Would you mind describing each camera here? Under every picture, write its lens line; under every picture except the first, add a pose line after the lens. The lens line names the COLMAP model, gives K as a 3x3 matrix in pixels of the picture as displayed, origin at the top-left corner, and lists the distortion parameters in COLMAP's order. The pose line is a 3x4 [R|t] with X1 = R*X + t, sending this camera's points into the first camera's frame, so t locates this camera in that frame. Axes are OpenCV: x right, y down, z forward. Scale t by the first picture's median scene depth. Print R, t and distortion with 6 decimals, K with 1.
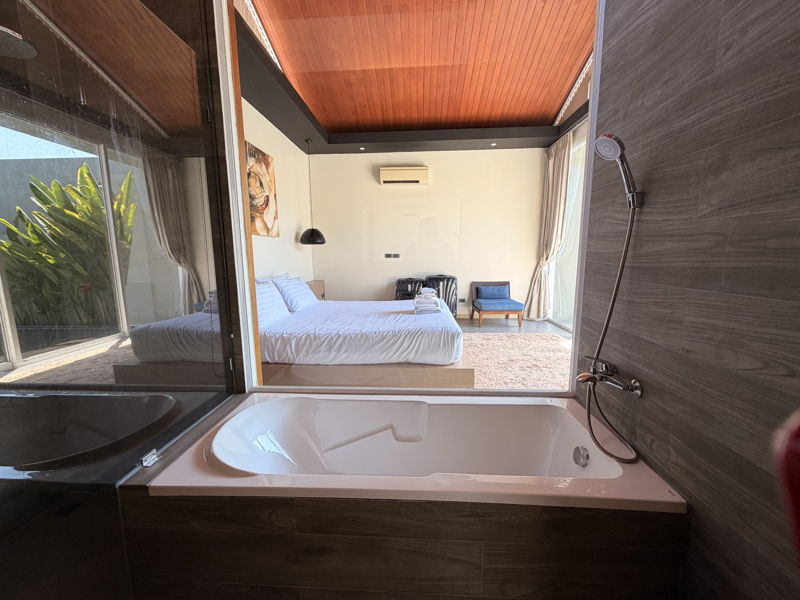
lens RADIAL K [[319.8, 0, 397.7], [0, 319.8, 302.4], [0, 0, 1]] dist [0.001398, -0.000168]
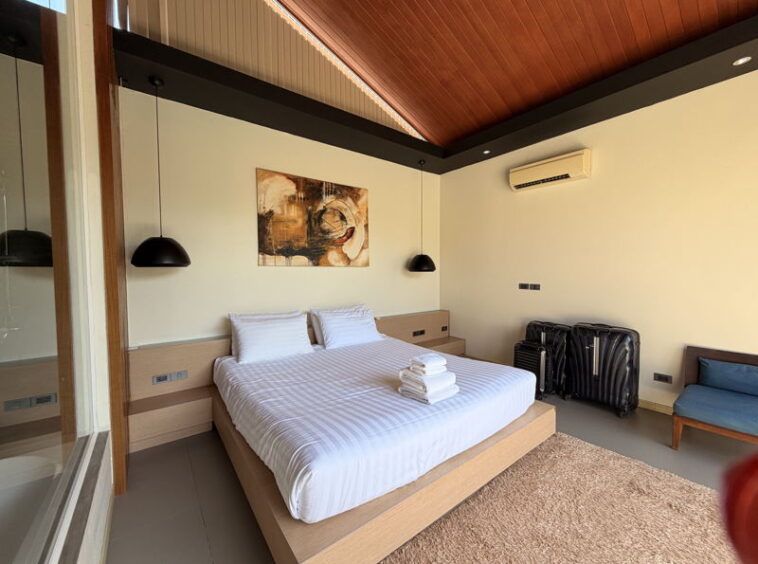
lens RADIAL K [[303.9, 0, 374.9], [0, 303.9, 283.7], [0, 0, 1]] dist [0.001753, 0.000190]
pose [[0.648077, 0.036009, -0.760723, 0.304005], [-0.113290, 0.992326, -0.049542, -0.091286], [0.753102, 0.118289, 0.647183, 0.354315]]
